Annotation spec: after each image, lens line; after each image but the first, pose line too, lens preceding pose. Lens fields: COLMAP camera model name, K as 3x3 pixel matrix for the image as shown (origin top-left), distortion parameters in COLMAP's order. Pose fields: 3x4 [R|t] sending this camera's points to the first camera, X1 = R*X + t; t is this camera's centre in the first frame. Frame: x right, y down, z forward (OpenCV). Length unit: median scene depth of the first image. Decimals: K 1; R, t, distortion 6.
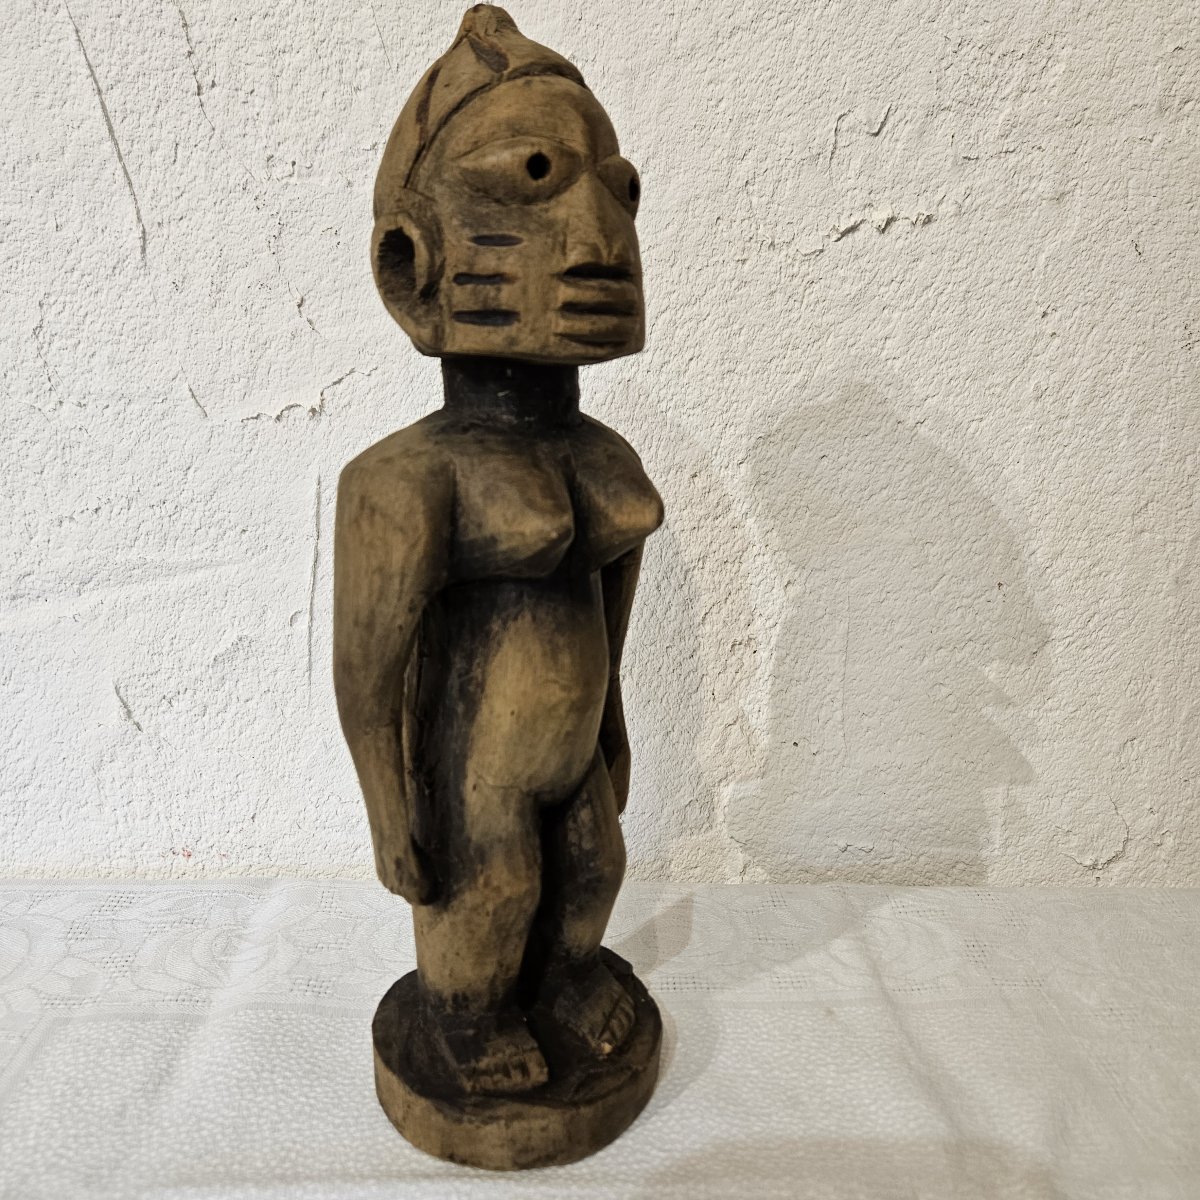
lens RADIAL K [[1028.8, 0, 597.5], [0, 1028.8, 602.4], [0, 0, 1]] dist [0.068359, -0.063888]
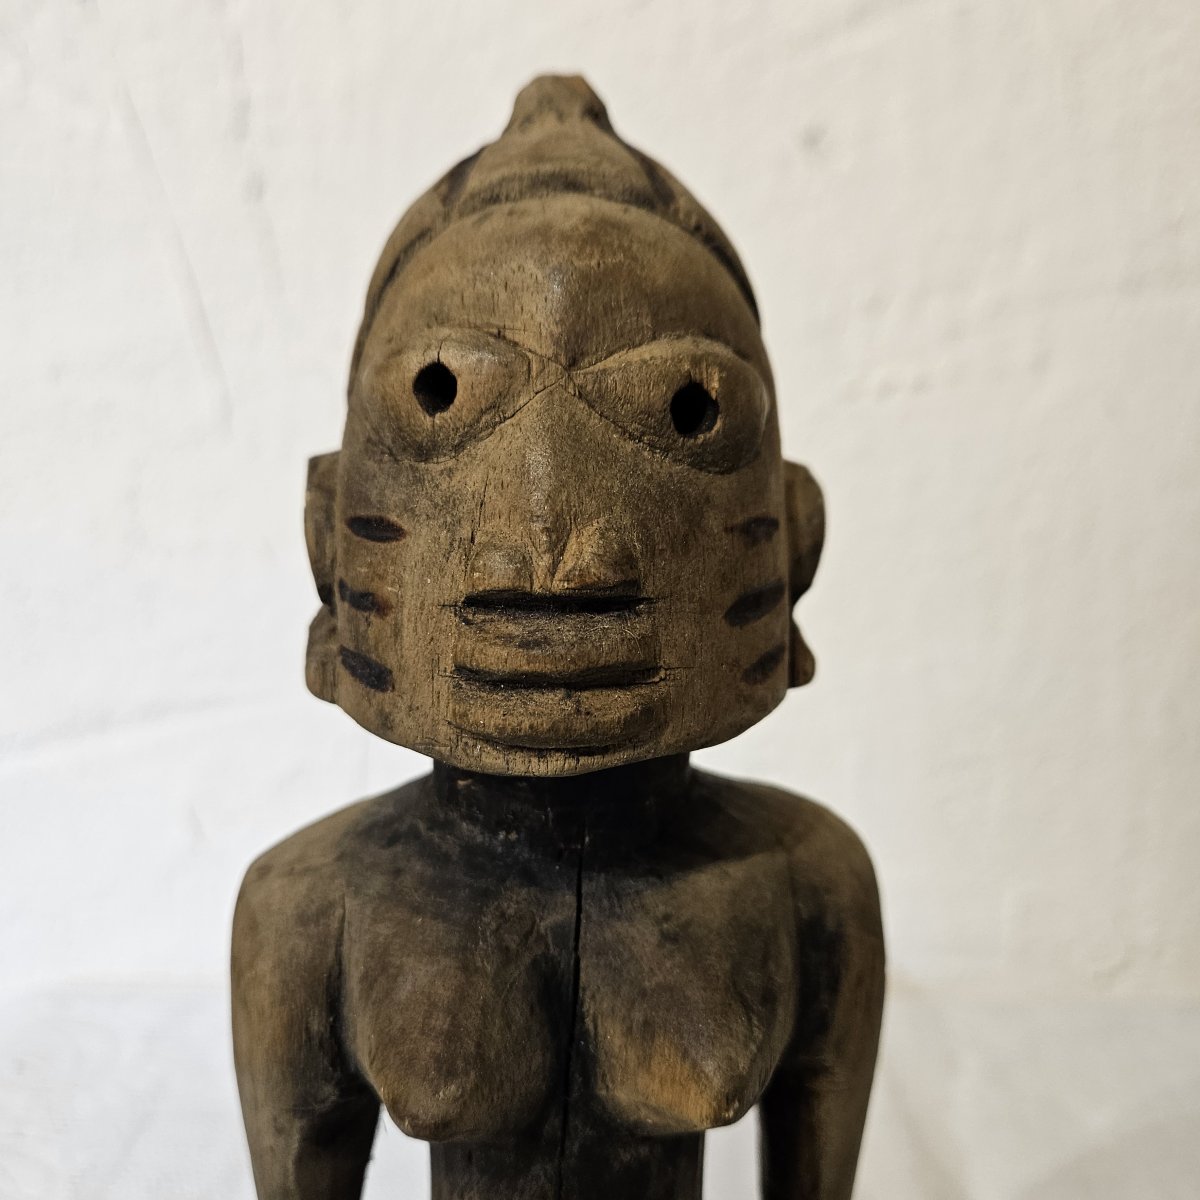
lens RADIAL K [[1102.9, 0, 584.4], [0, 1102.9, 618.8], [0, 0, 1]] dist [0.023823, -0.060911]
pose [[0.788573, 0.107596, -0.605455, 0.292989], [-0.145815, 0.989211, -0.014123, -0.289602], [0.597403, 0.099421, 0.795755, 0.588854]]
